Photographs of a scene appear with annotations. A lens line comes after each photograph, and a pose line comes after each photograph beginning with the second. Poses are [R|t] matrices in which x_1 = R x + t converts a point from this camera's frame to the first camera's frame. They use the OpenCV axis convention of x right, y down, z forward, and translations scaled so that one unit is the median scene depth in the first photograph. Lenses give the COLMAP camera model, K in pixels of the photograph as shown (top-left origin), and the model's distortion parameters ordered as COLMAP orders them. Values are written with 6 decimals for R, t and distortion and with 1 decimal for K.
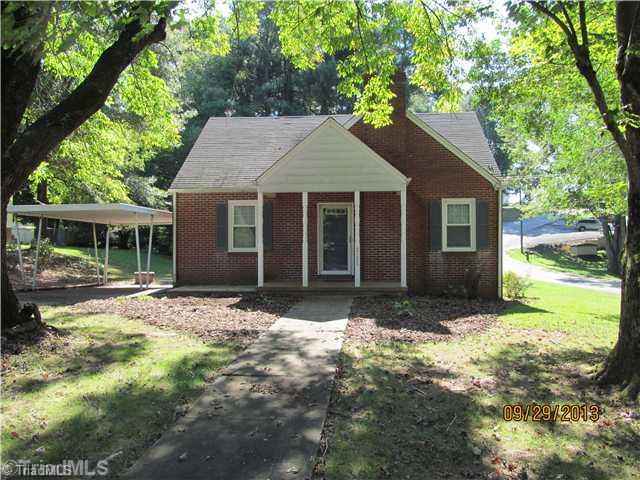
lens RADIAL K [[537.4, 0, 320.0], [0, 537.4, 240.0], [0, 0, 1]] dist [-0.052829, -0.001869]
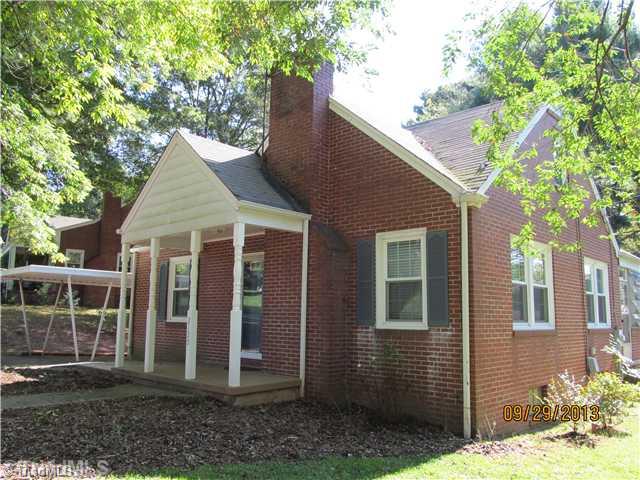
lens RADIAL K [[537.4, 0, 320.0], [0, 537.4, 240.0], [0, 0, 1]] dist [-0.052829, -0.001869]
pose [[0.778685, -0.075137, -0.622899, 0.532232], [-0.009800, 0.991226, -0.131817, 0.004502], [0.627338, 0.108748, 0.771117, 0.524826]]
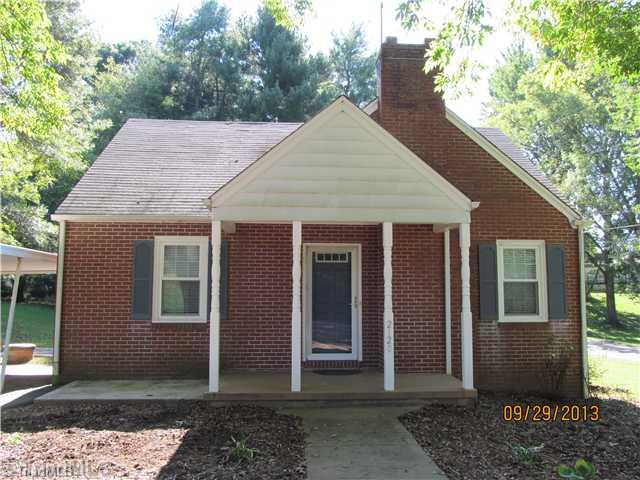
lens RADIAL K [[537.4, 0, 320.0], [0, 537.4, 240.0], [0, 0, 1]] dist [-0.052829, -0.001869]
pose [[0.989002, 0.020496, 0.146475, -0.077959], [-0.006806, 0.995609, -0.093358, -0.015294], [-0.147745, 0.091334, 0.984799, 0.392966]]
